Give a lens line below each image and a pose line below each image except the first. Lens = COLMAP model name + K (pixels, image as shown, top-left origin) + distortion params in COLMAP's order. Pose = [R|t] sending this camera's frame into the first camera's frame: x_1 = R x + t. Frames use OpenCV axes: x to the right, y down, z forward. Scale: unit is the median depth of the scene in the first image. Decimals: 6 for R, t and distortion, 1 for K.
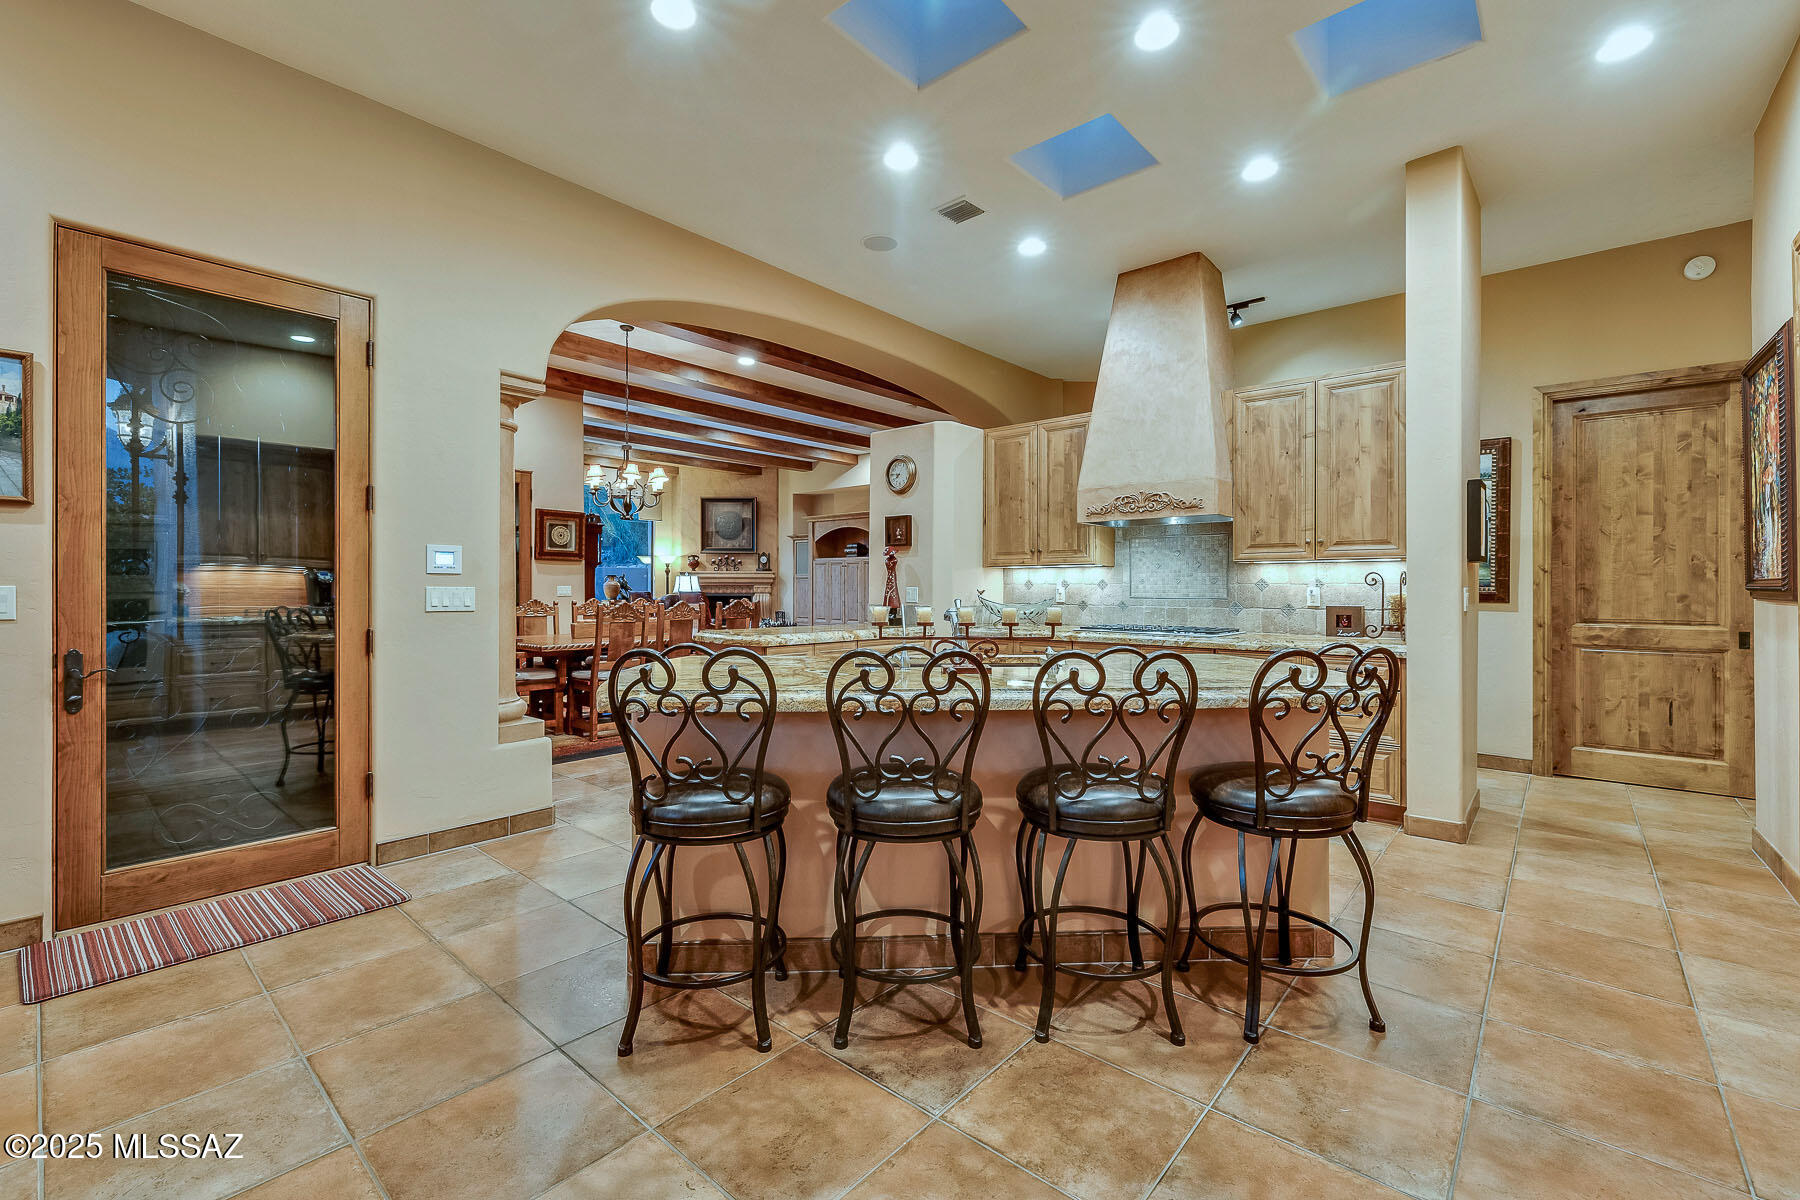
lens RADIAL K [[760.9, 0, 887.3], [0, 760.9, 587.9], [0, 0, 1]] dist [0.001261, 0.000413]
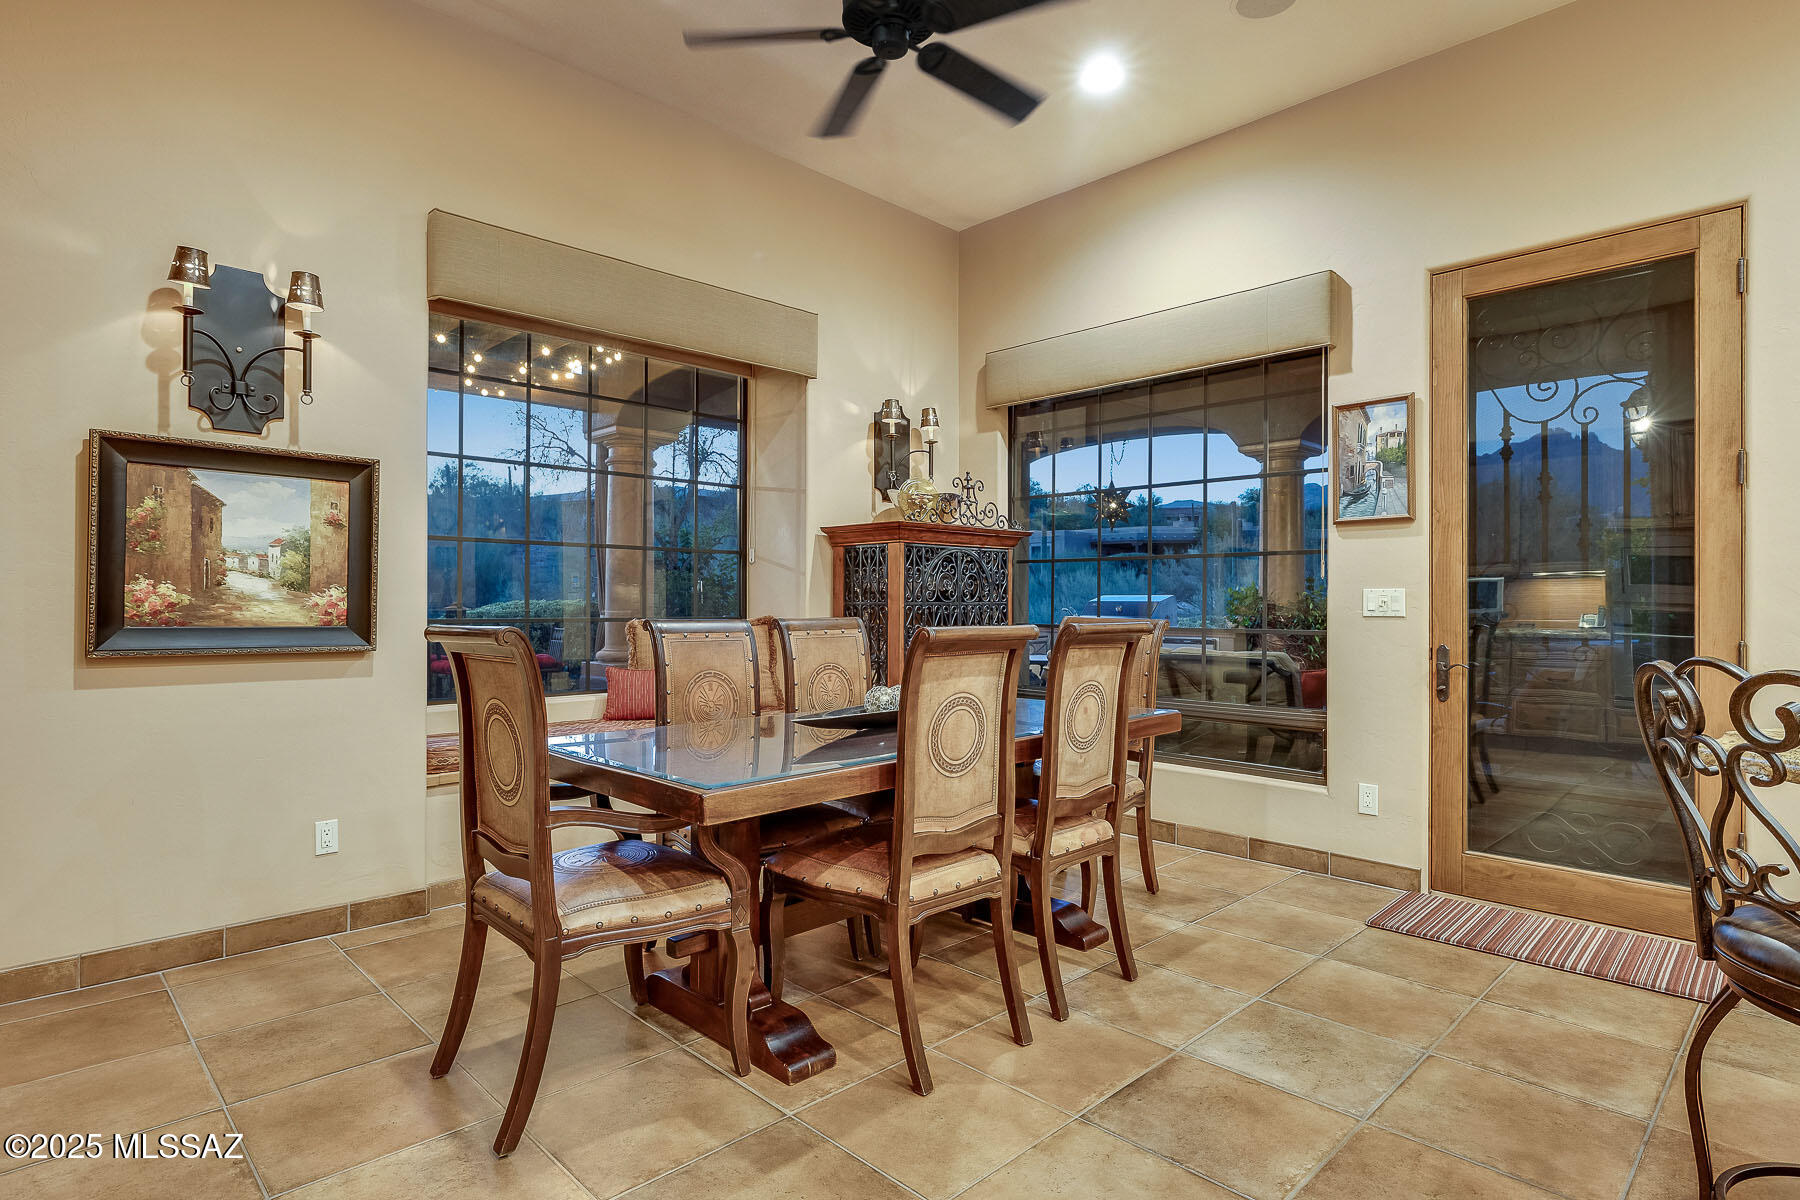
lens RADIAL K [[936.6, 0, 900.0], [0, 936.6, 600.0], [0, 0, 1]] dist [0.000236, -0.000200]
pose [[-0.062593, -0.005061, -0.998026, 0.216916], [-0.003558, 0.999982, -0.004848, 0.014238], [0.998033, 0.003247, -0.062610, 0.167767]]
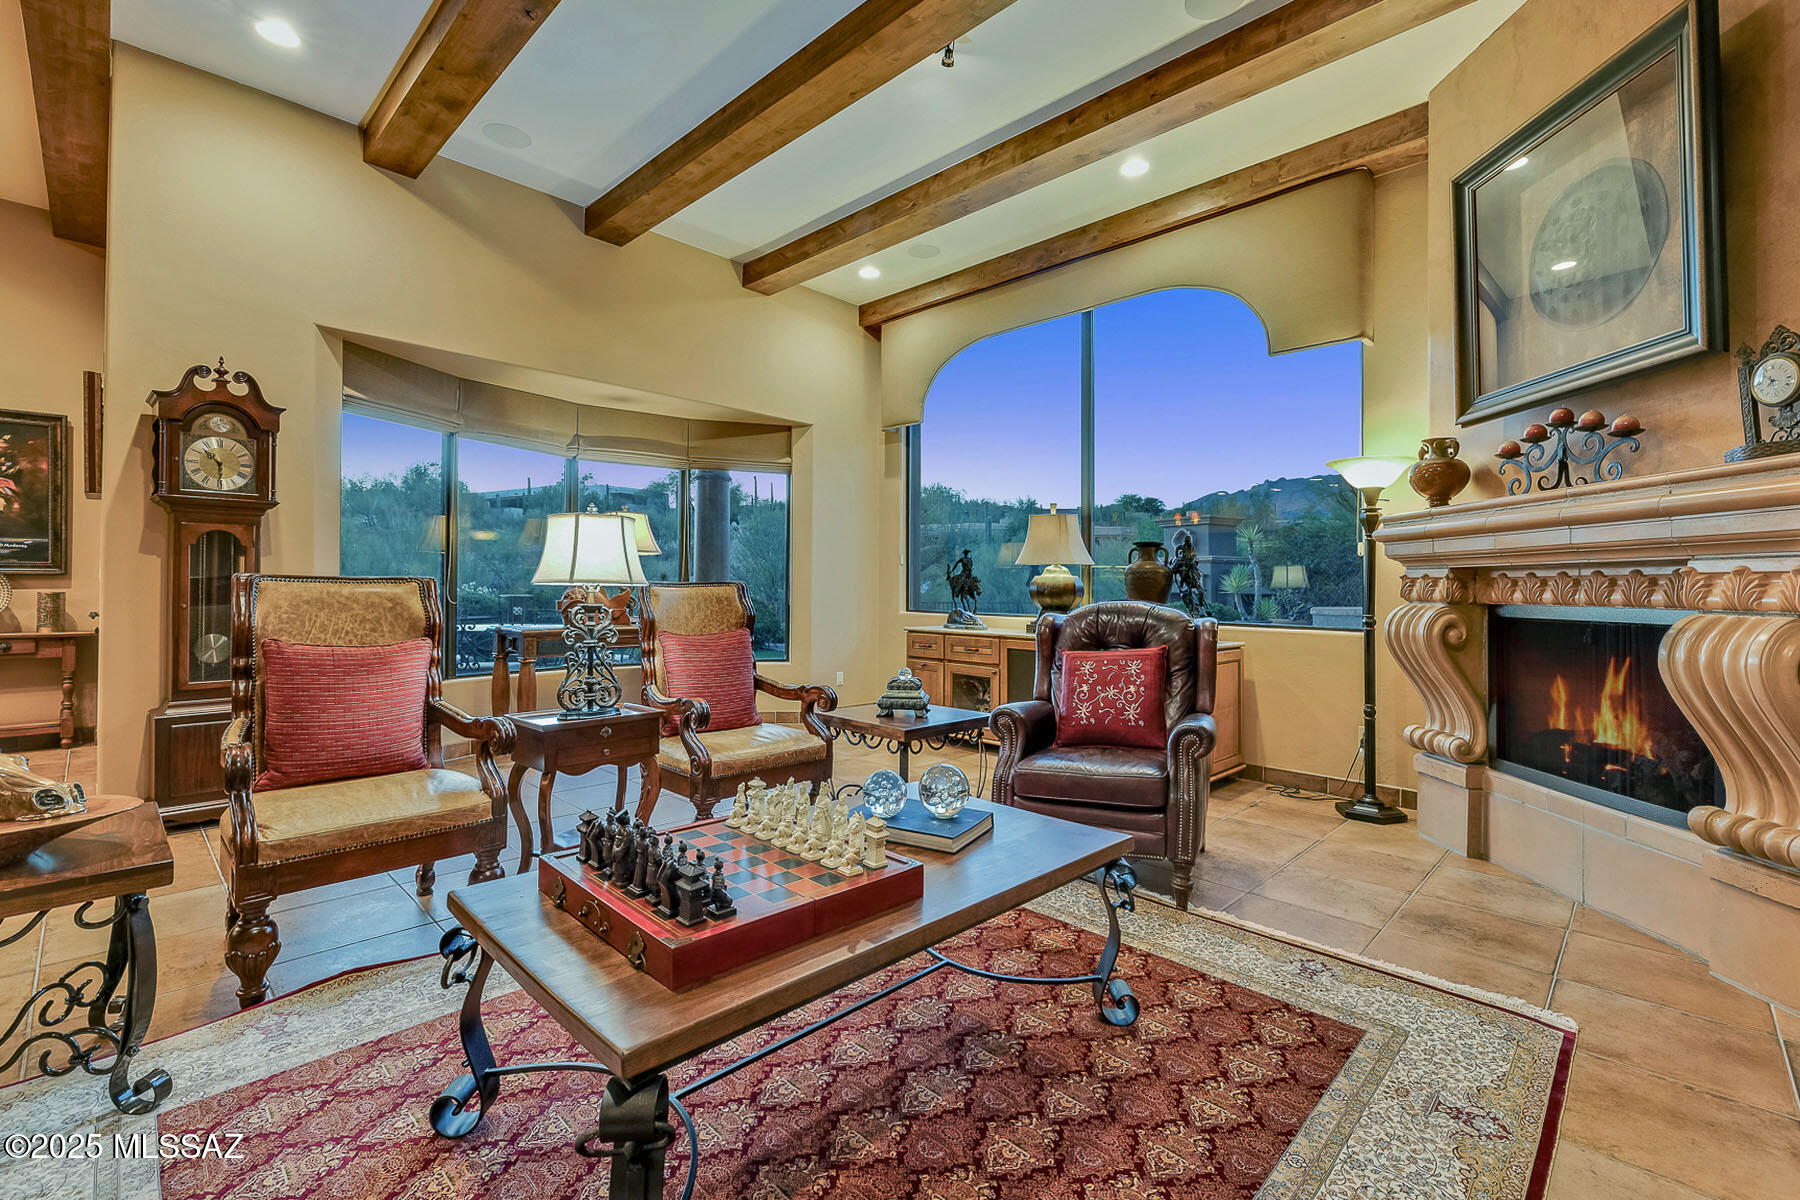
lens RADIAL K [[777.3, 0, 928.7], [0, 777.3, 564.1], [0, 0, 1]] dist [-0.000069, -0.000303]
pose [[-0.022338, -0.031379, -0.999258, -0.047246], [-0.013939, 0.999420, -0.031073, 0.014977], [0.999653, 0.013235, -0.022763, 2.850536]]
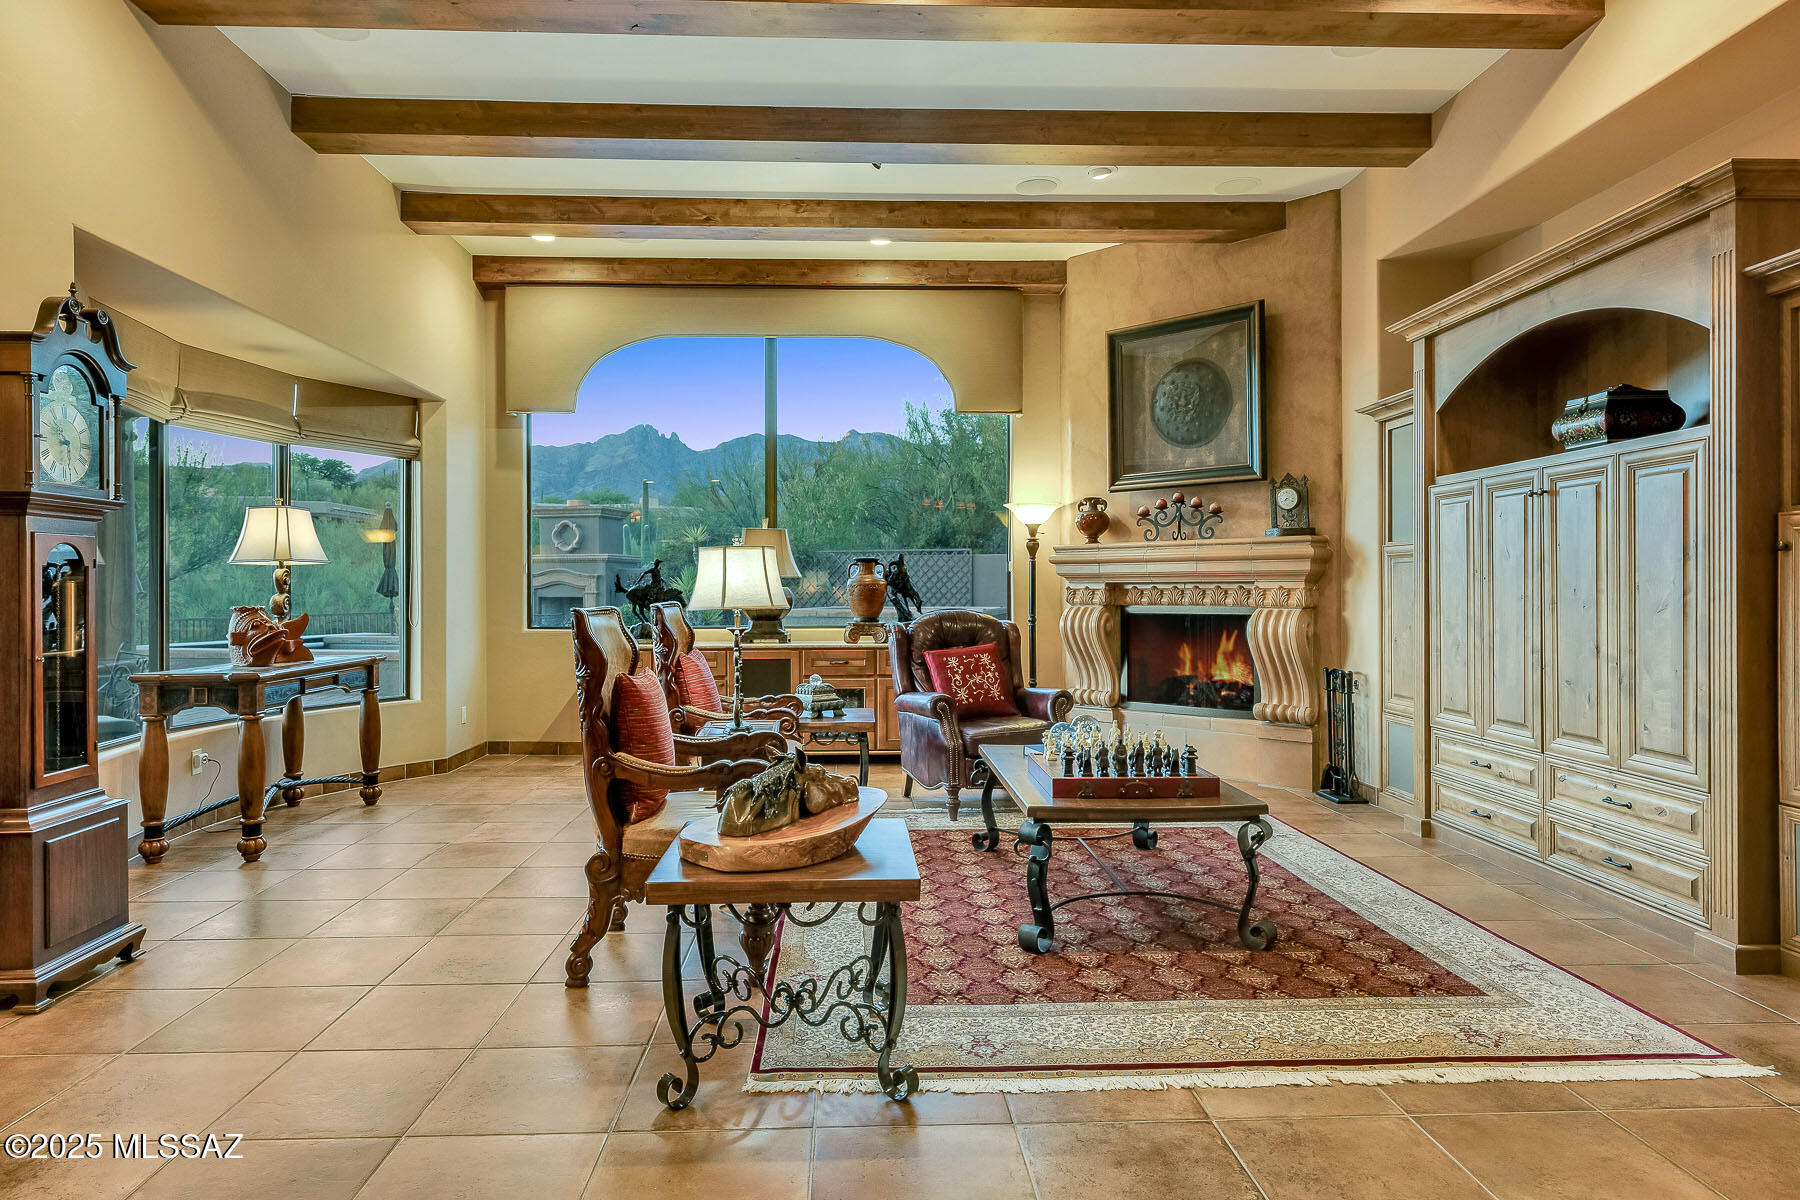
lens RADIAL K [[1043.1, 0, 880.7], [0, 1043.1, 596.9], [0, 0, 1]] dist [0.002840, 0.000908]
pose [[0.690549, 0.001361, -0.723284, 0.099963], [0.003766, 0.999978, 0.005478, -0.001255], [0.723276, -0.006507, 0.690529, 1.972309]]
